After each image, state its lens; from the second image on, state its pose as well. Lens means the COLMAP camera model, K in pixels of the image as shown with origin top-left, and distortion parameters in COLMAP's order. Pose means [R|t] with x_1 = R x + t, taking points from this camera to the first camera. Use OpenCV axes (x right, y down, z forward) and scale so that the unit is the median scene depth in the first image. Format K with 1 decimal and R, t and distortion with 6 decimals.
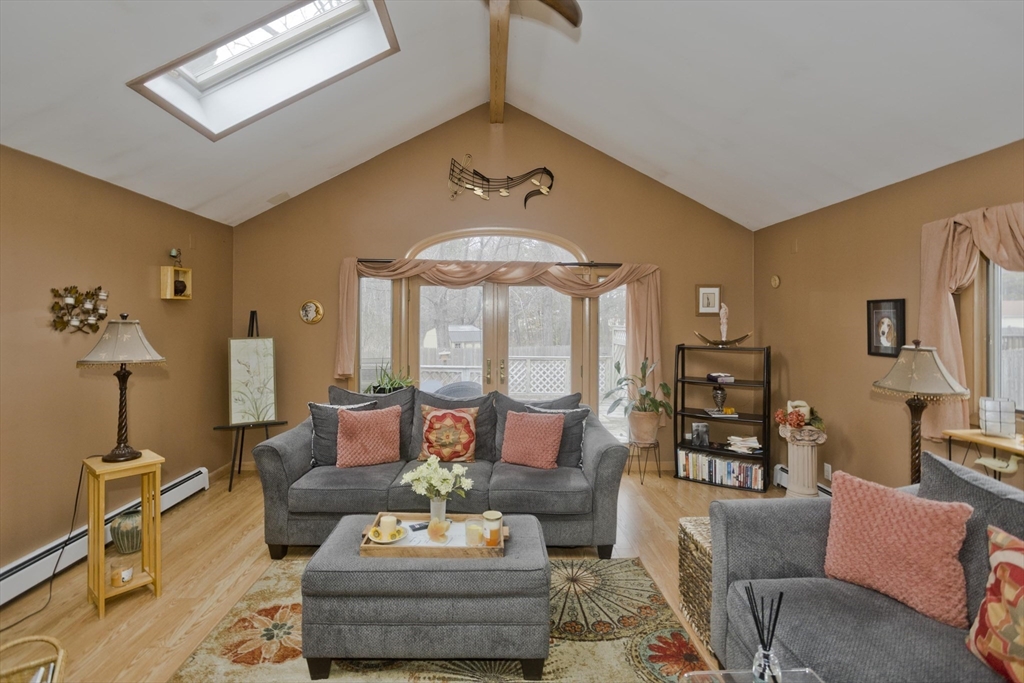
lens RADIAL K [[496.2, 0, 509.2], [0, 496.2, 327.3], [0, 0, 1]] dist [0.000431, 0.000101]
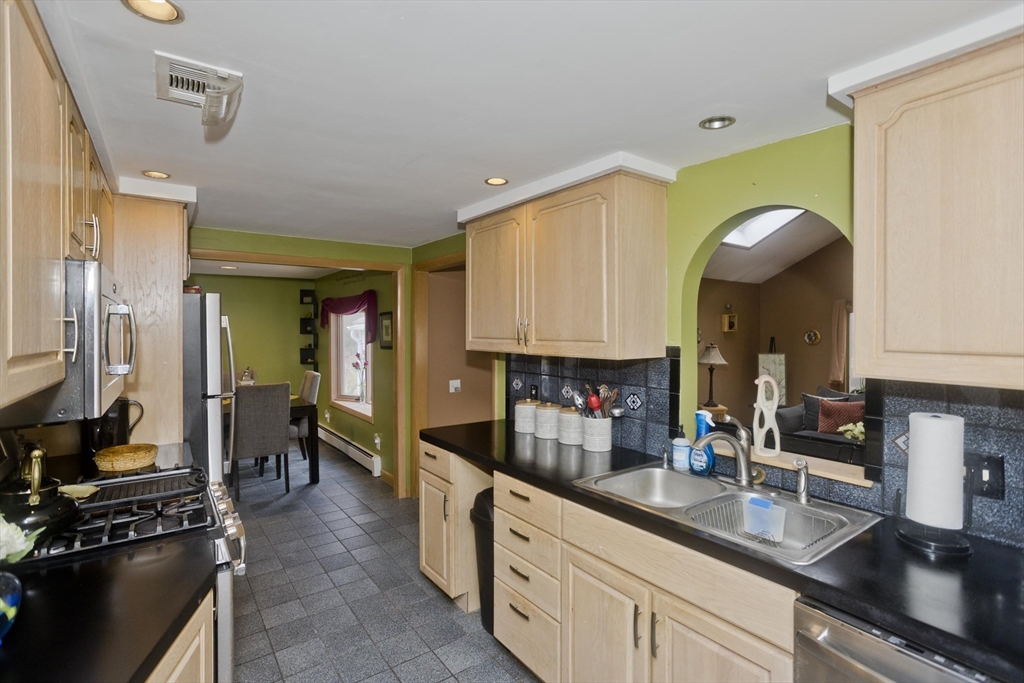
lens RADIAL K [[496.2, 0, 509.2], [0, 496.2, 327.3], [0, 0, 1]] dist [0.000431, 0.000101]
pose [[0.544705, -0.013730, -0.838516, 0.436428], [-0.002204, 0.999839, -0.017803, -0.038833], [0.838625, 0.011546, 0.544587, -0.704424]]
